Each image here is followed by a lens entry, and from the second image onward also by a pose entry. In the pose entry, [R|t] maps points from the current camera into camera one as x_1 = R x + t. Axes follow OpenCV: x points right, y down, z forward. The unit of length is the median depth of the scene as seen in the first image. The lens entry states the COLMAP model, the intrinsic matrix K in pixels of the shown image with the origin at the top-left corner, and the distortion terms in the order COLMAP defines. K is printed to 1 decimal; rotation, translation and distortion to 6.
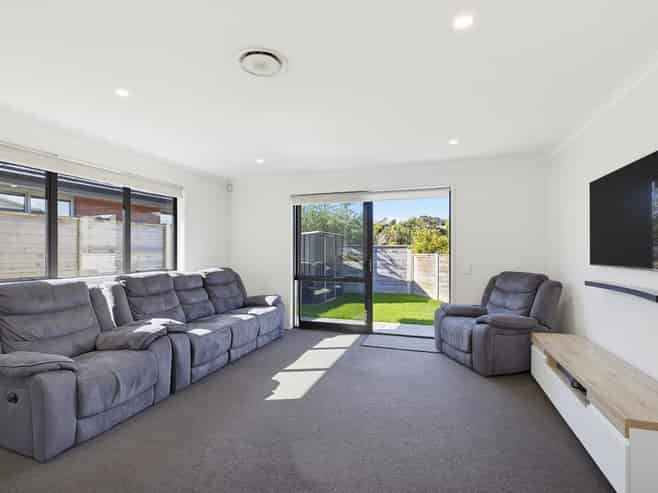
lens RADIAL K [[340.0, 0, 325.6], [0, 340.0, 250.8], [0, 0, 1]] dist [0.000624, 0.002214]
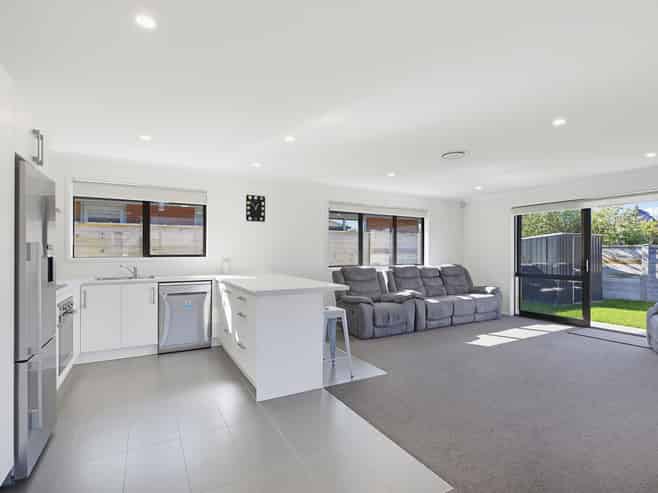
lens RADIAL K [[340.0, 0, 326.3], [0, 340.0, 249.9], [0, 0, 1]] dist [0.000624, 0.002214]
pose [[0.738854, -0.000407, -0.673866, 0.301275], [-0.002429, 0.999992, -0.003267, -0.004871], [0.673861, 0.004051, 0.738847, -0.473488]]
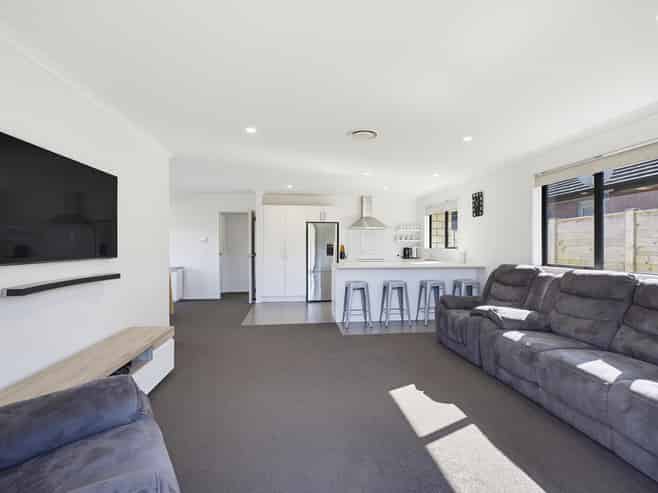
lens RADIAL K [[340.0, 0, 329.6], [0, 340.0, 245.8], [0, 0, 1]] dist [0.000624, 0.002214]
pose [[-0.897346, -0.001308, -0.441327, 0.410857], [-0.001670, 0.999999, 0.000432, 0.006084], [0.441325, 0.001124, -0.897346, 1.435639]]
